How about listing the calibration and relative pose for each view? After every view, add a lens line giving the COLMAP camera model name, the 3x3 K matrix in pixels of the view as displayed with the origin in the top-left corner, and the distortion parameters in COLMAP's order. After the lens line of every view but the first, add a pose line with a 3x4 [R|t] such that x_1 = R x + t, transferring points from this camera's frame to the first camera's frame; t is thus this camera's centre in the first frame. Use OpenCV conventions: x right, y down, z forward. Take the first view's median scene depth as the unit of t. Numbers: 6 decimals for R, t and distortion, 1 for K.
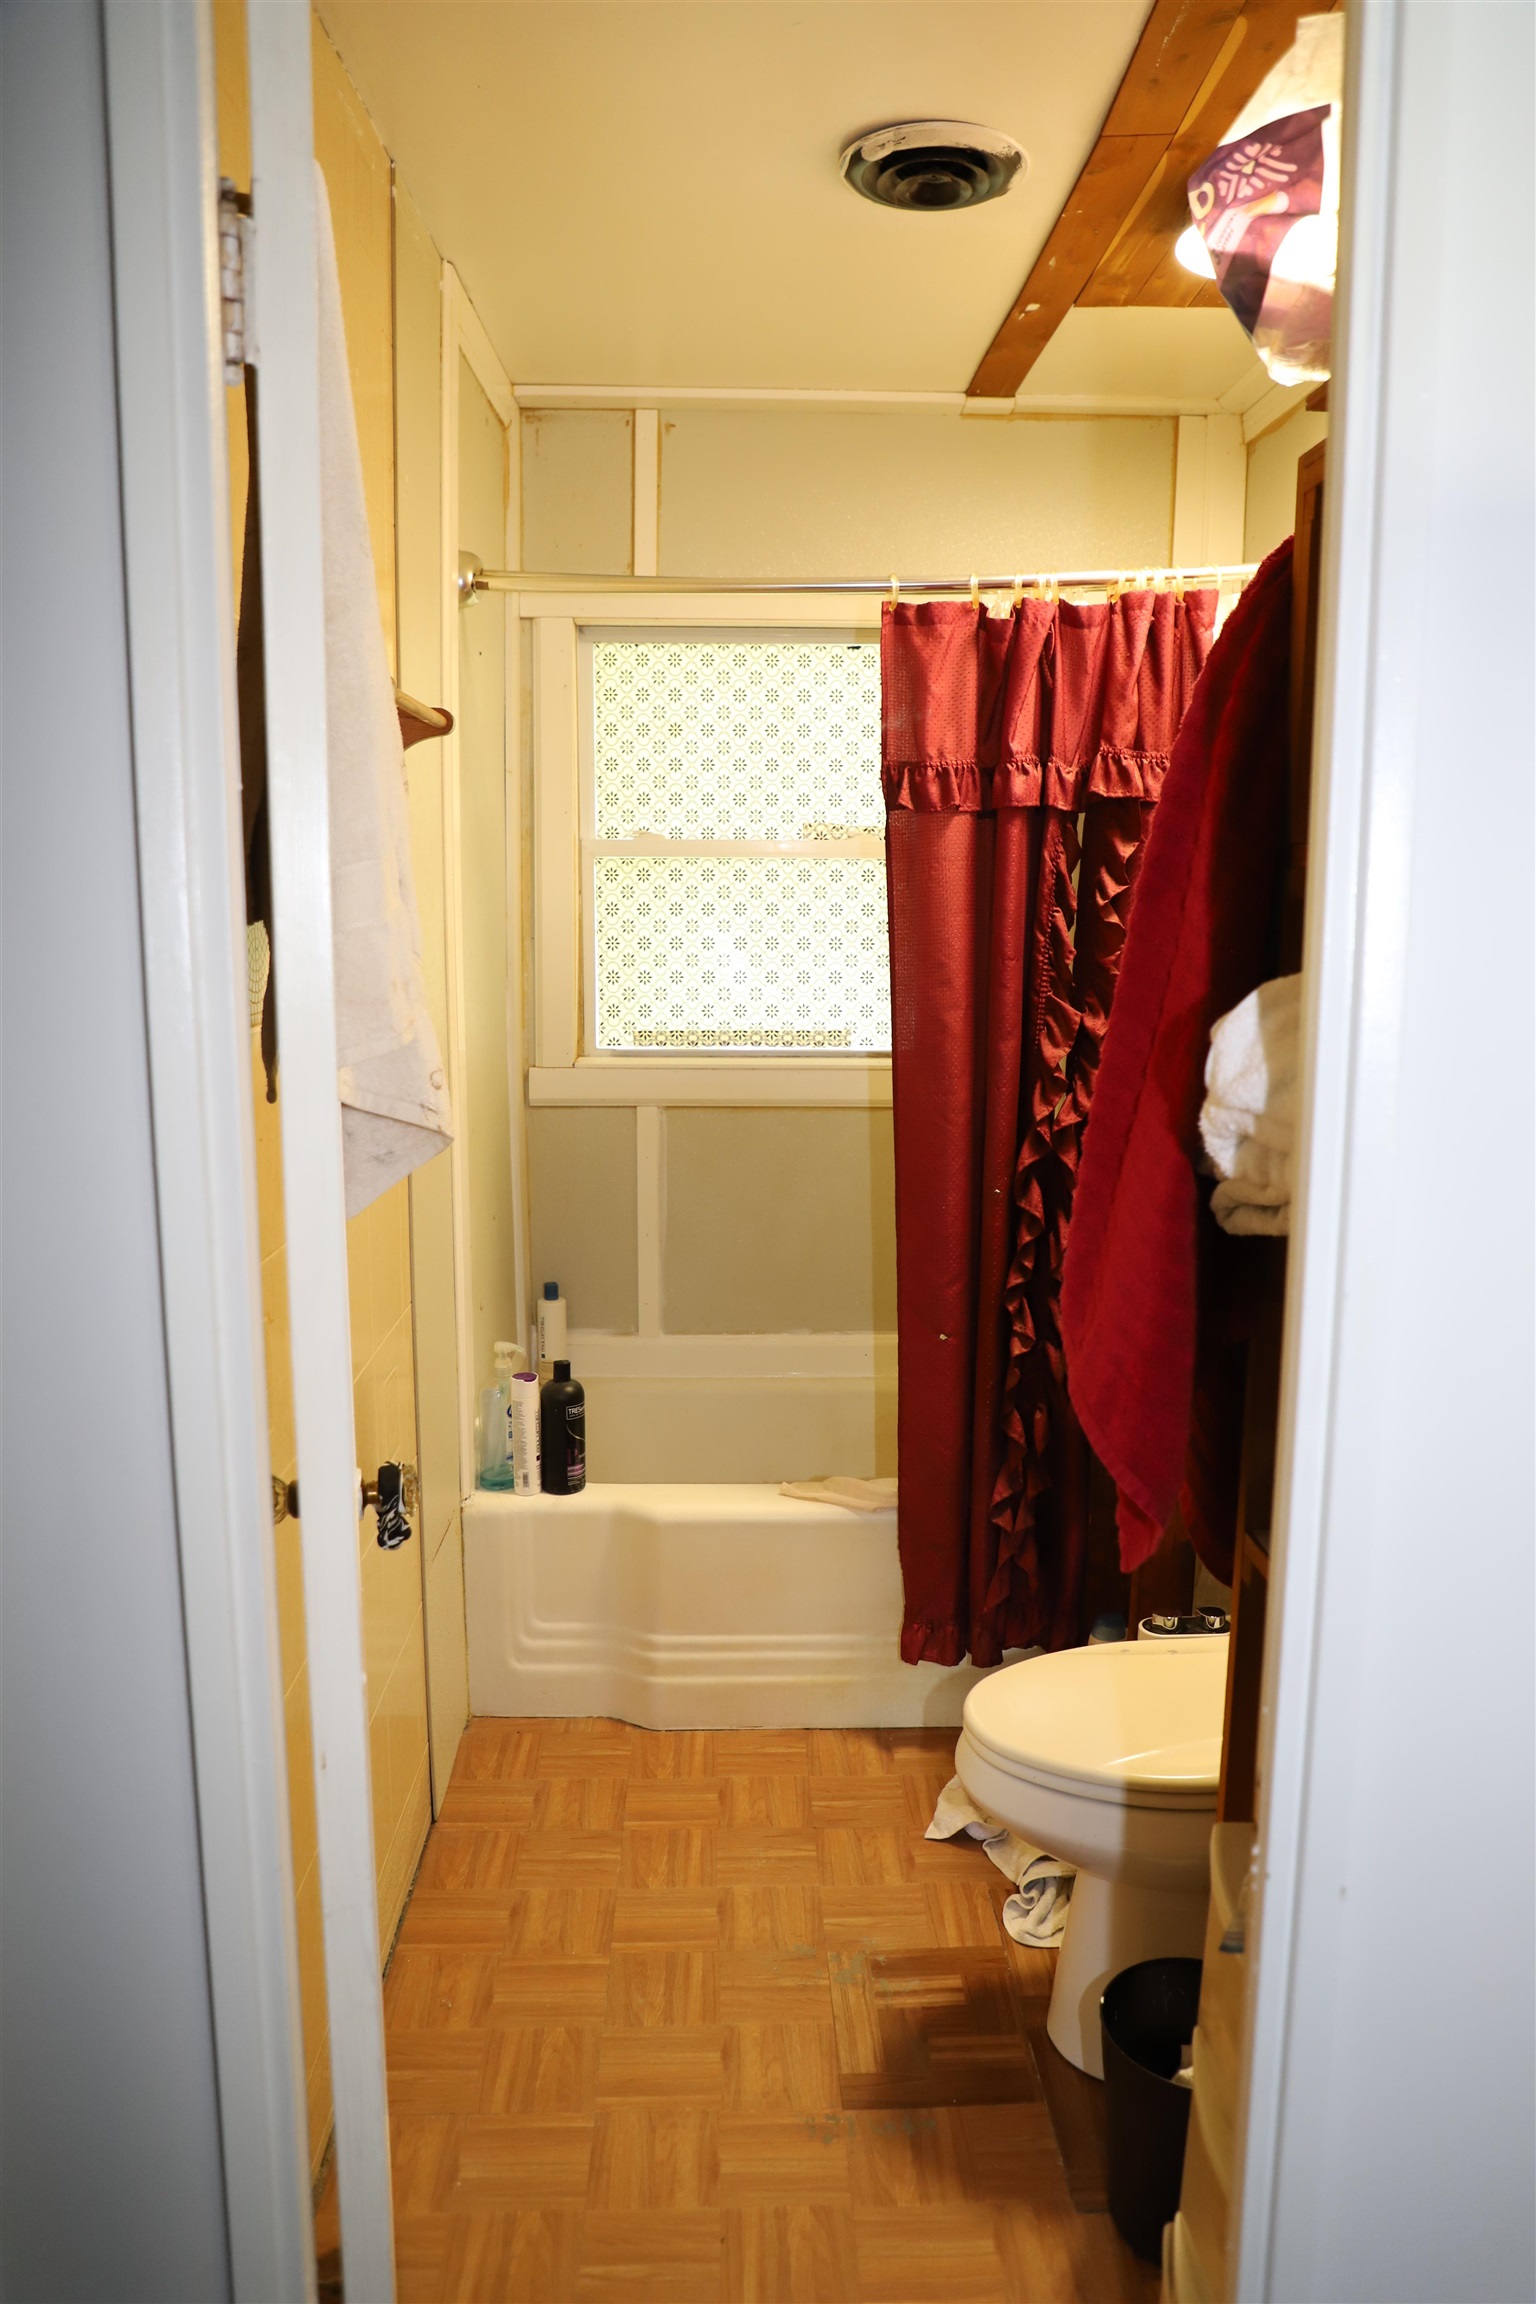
lens RADIAL K [[1638.3, 0, 769.9], [0, 1638.3, 1193.5], [0, 0, 1]] dist [-0.081693, 0.052269]
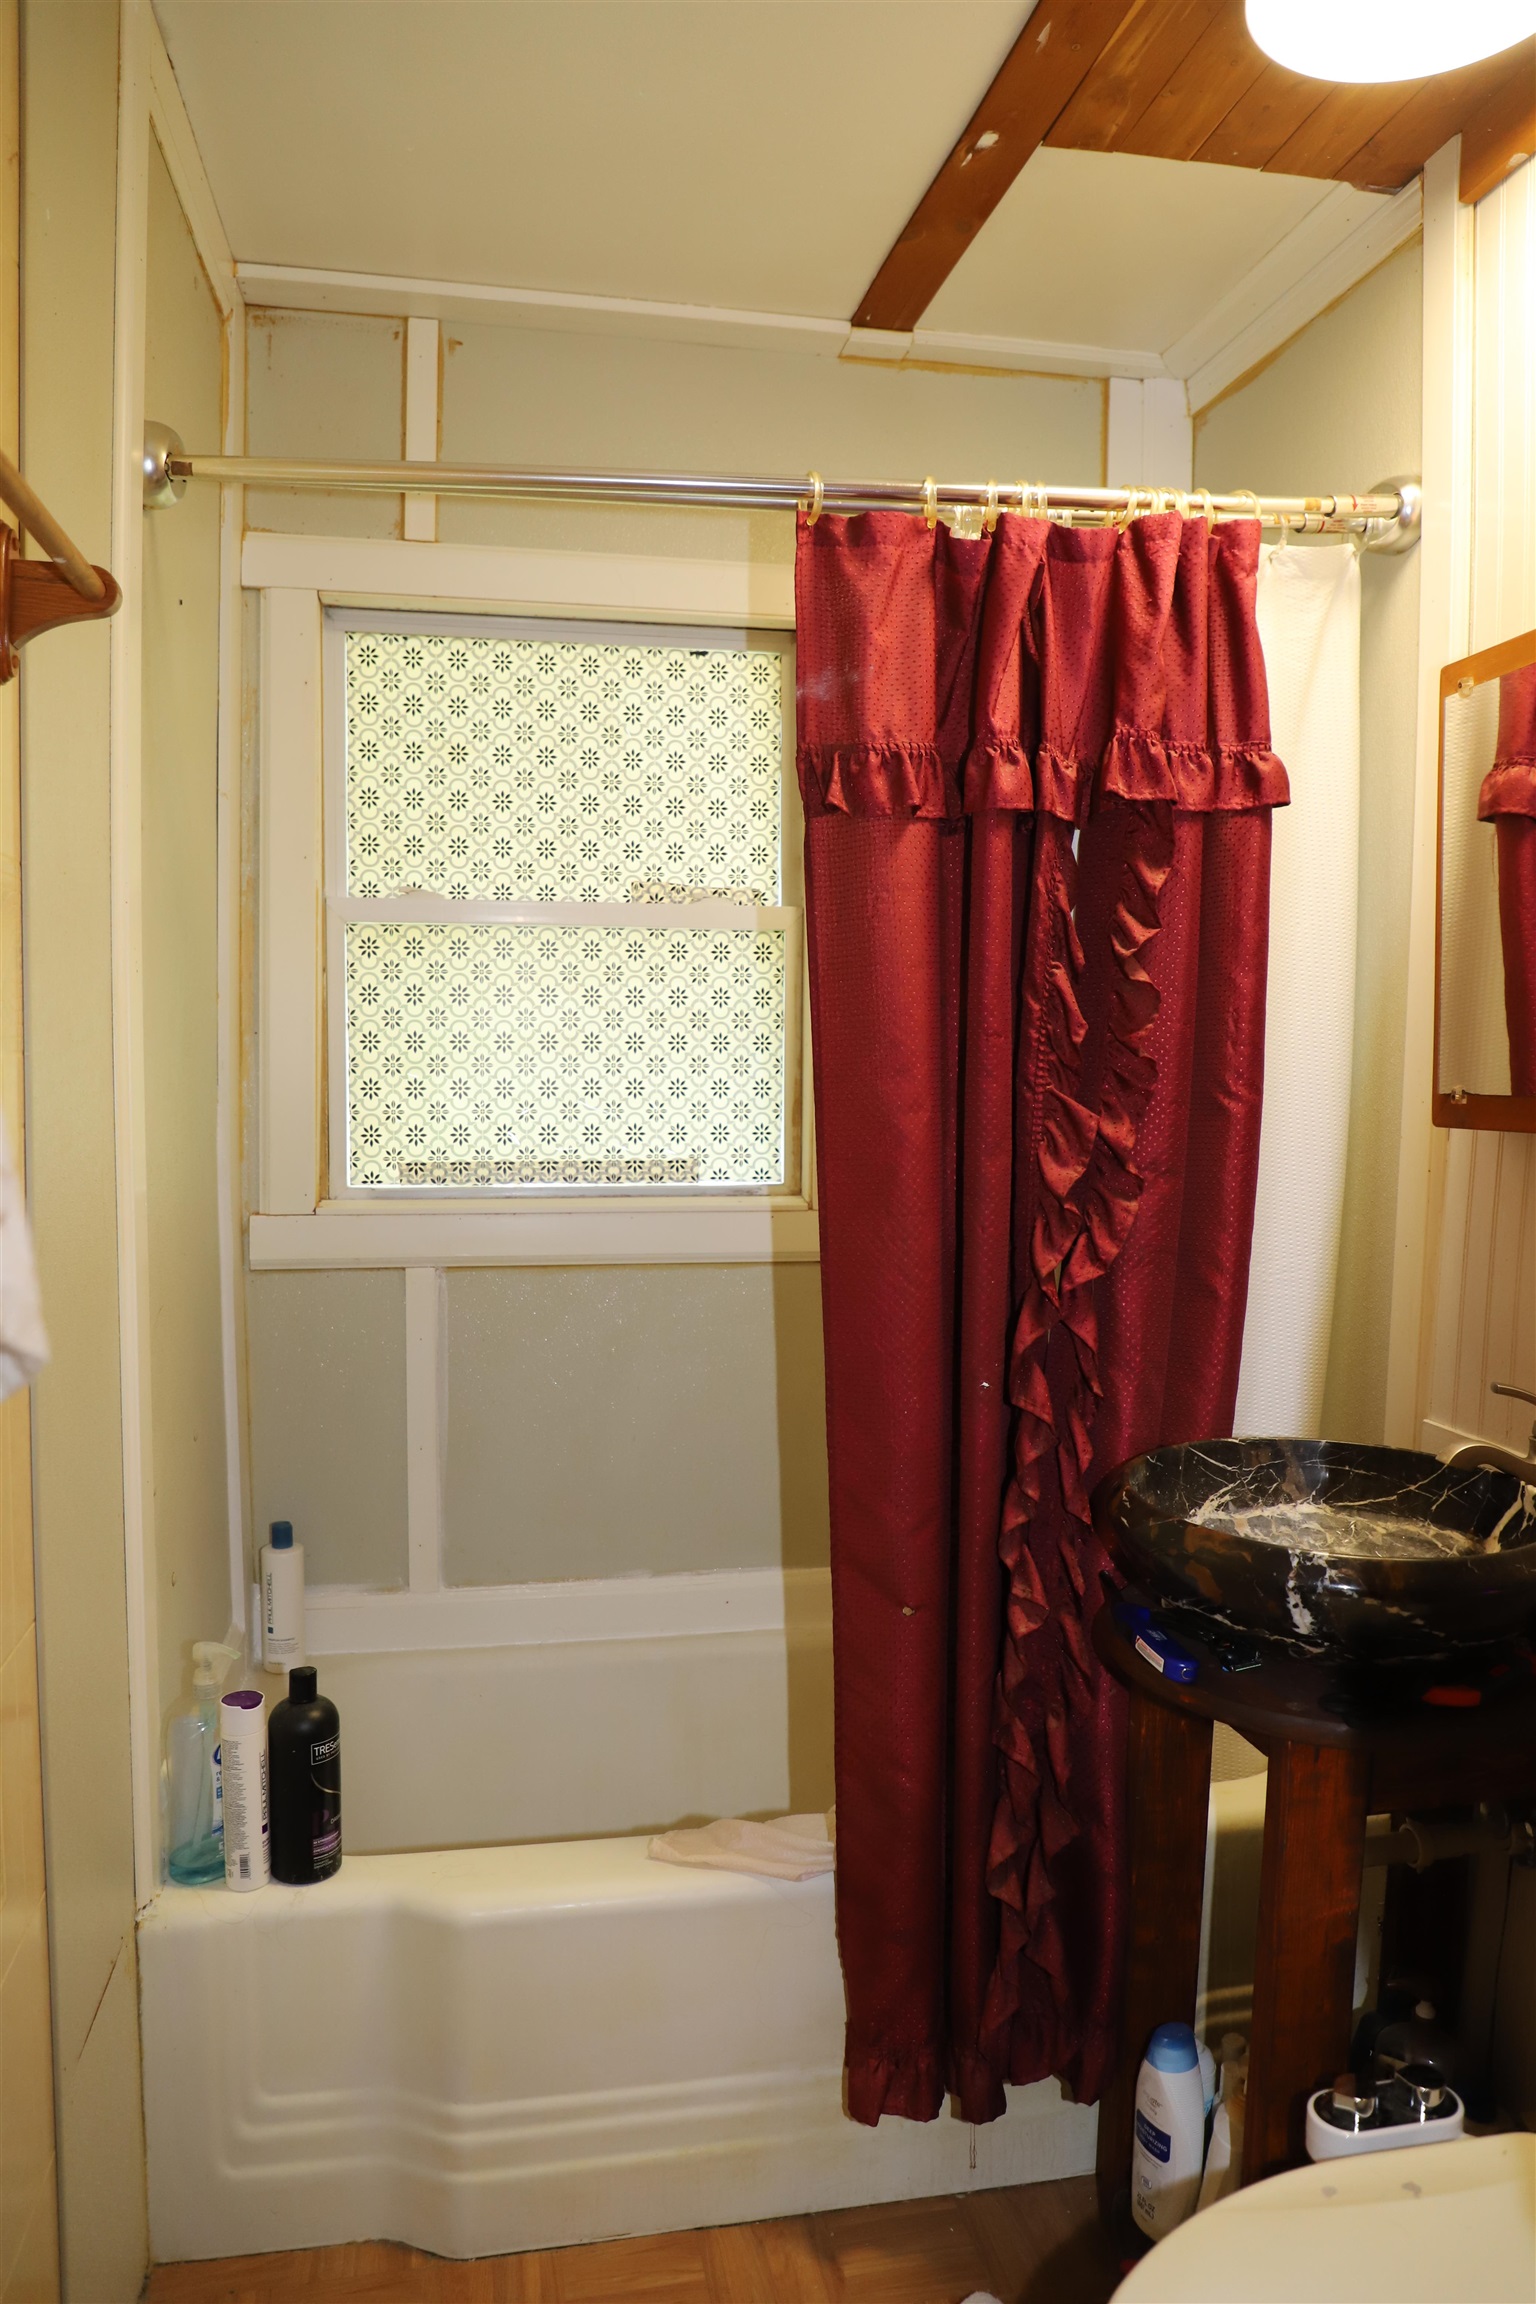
lens RADIAL K [[1646.6, 0, 787.8], [0, 1646.6, 1168.4], [0, 0, 1]] dist [-0.078624, 0.055979]
pose [[0.985062, -0.010123, 0.171904, -0.048428], [0.029198, 0.993634, -0.108803, -0.016856], [-0.169708, 0.112197, 0.979087, 0.329144]]
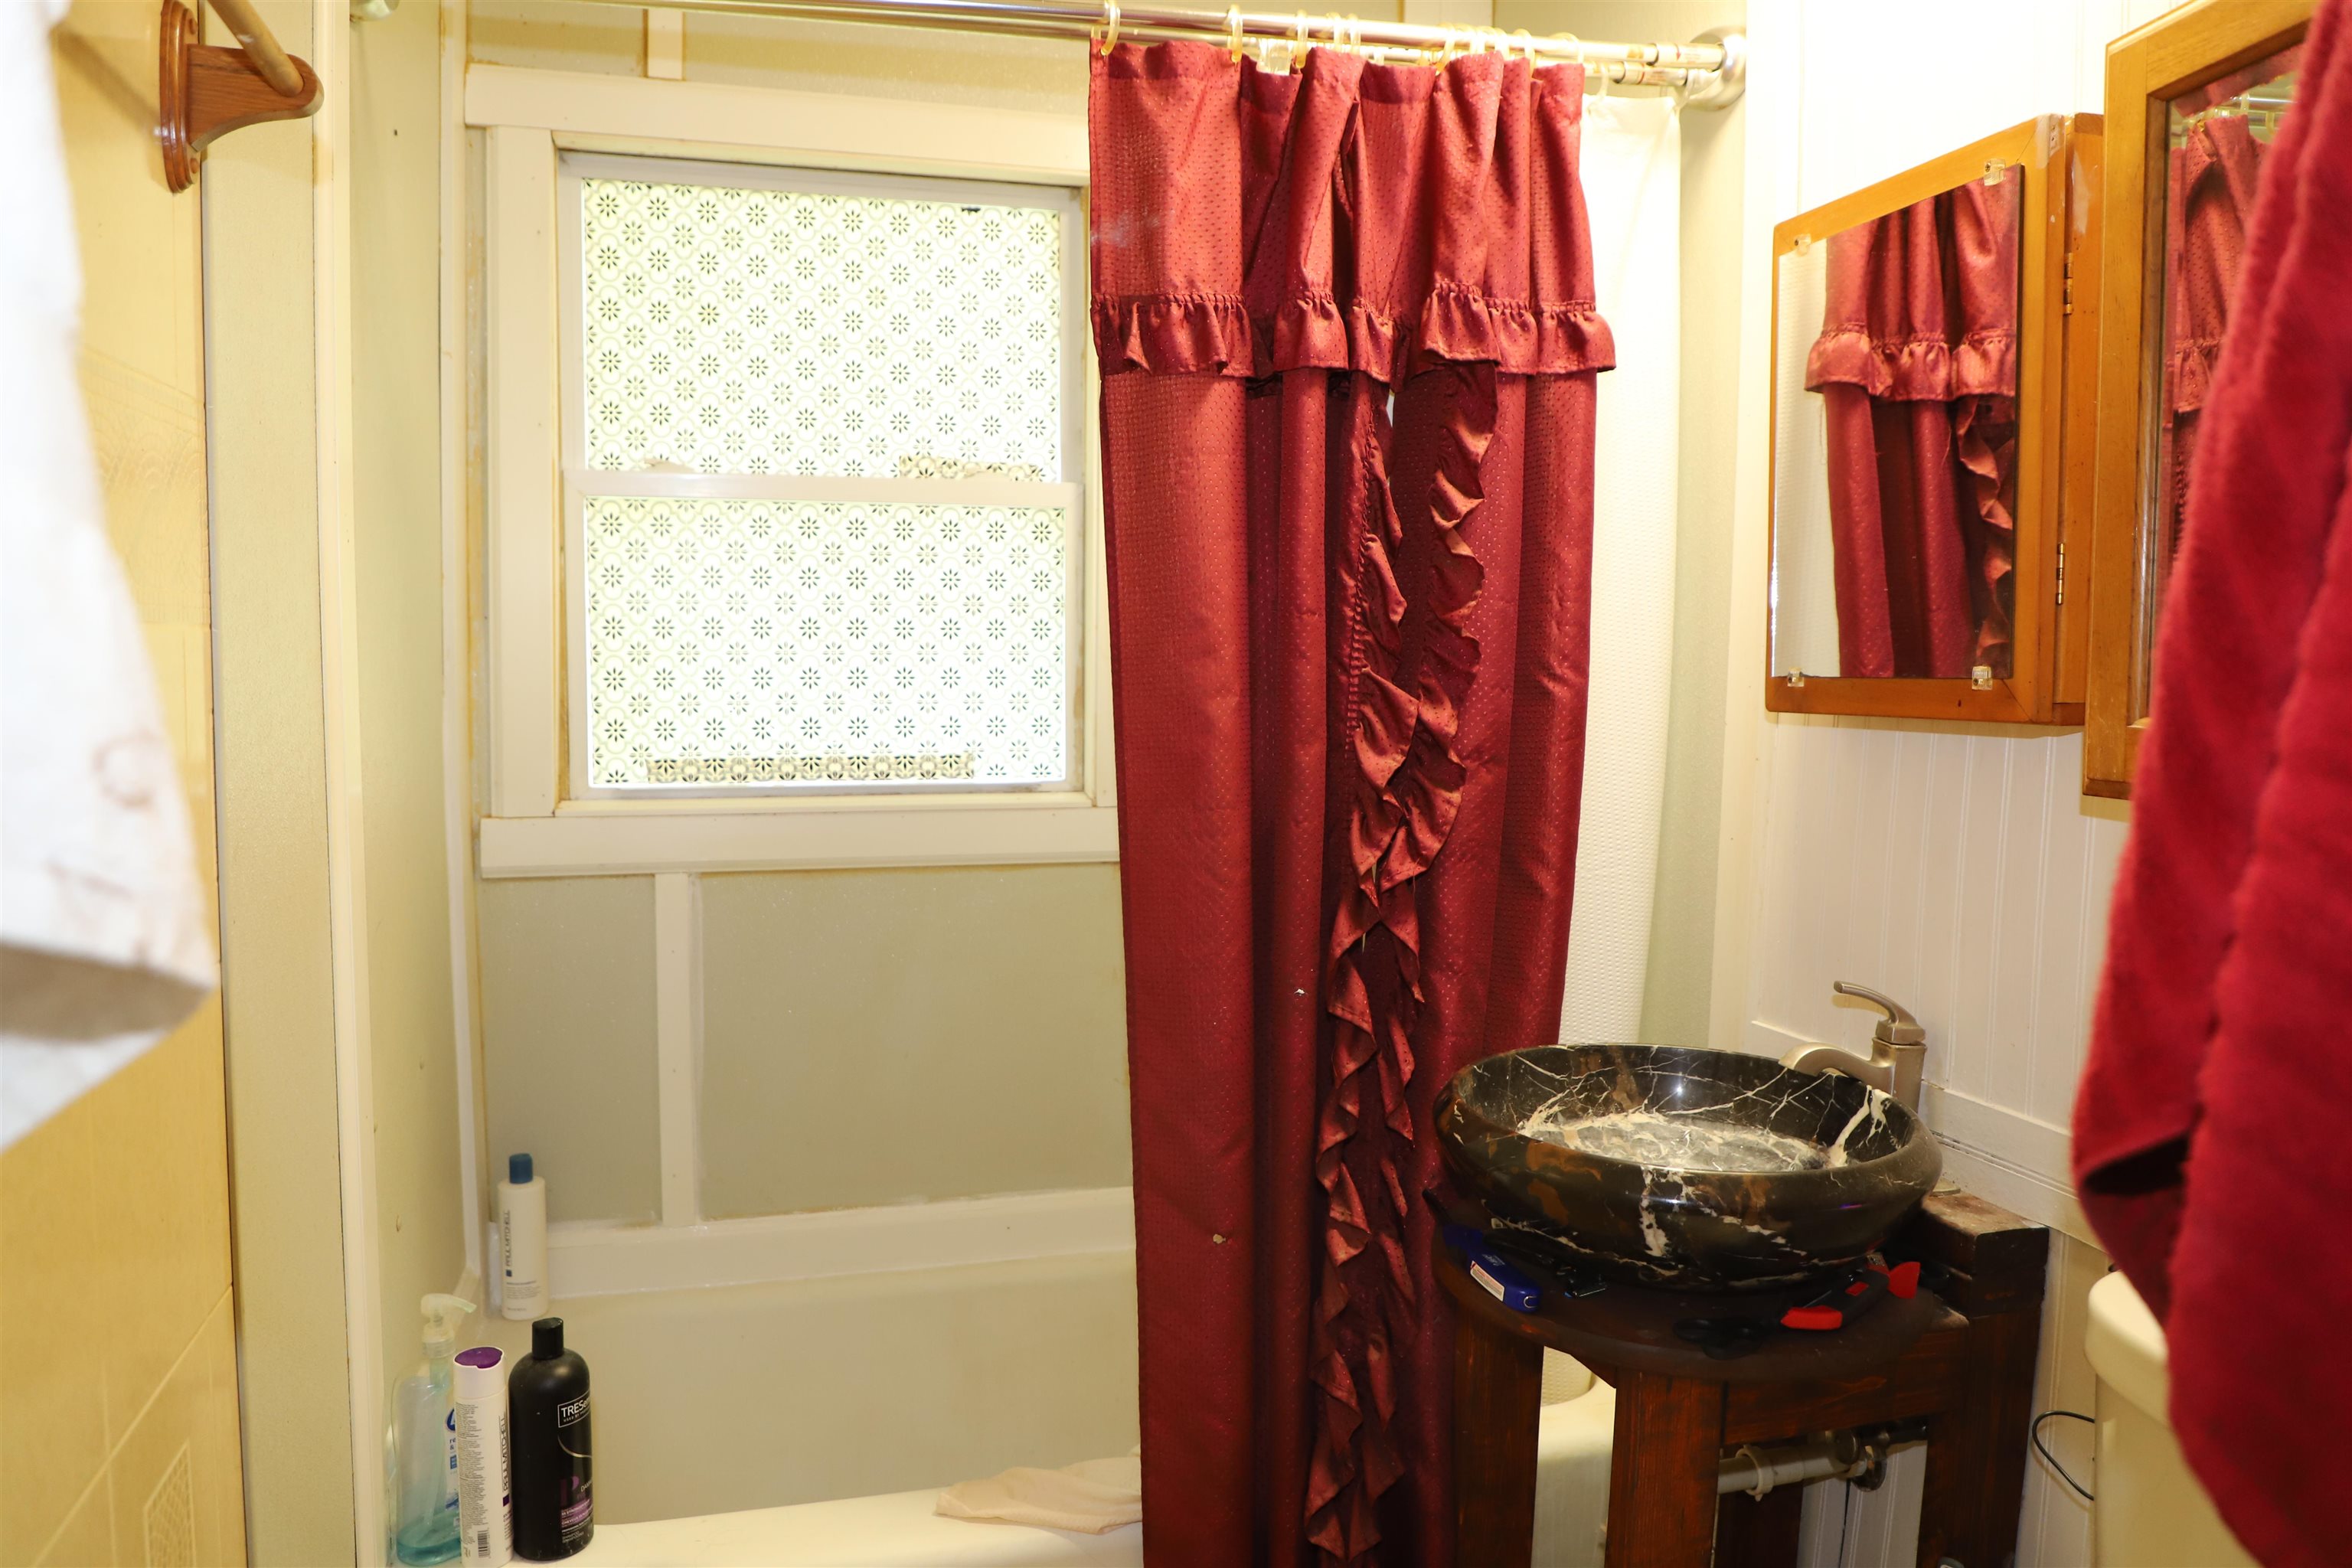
lens RADIAL K [[1680.9, 0, 1176.0], [0, 1680.9, 784.0], [0, 0, 1]] dist [-0.078624, 0.055979]
pose [[0.968219, -0.018583, 0.249414, -0.055478], [0.044390, 0.994171, -0.098248, -0.017532], [-0.246134, 0.106198, 0.963400, 0.371877]]
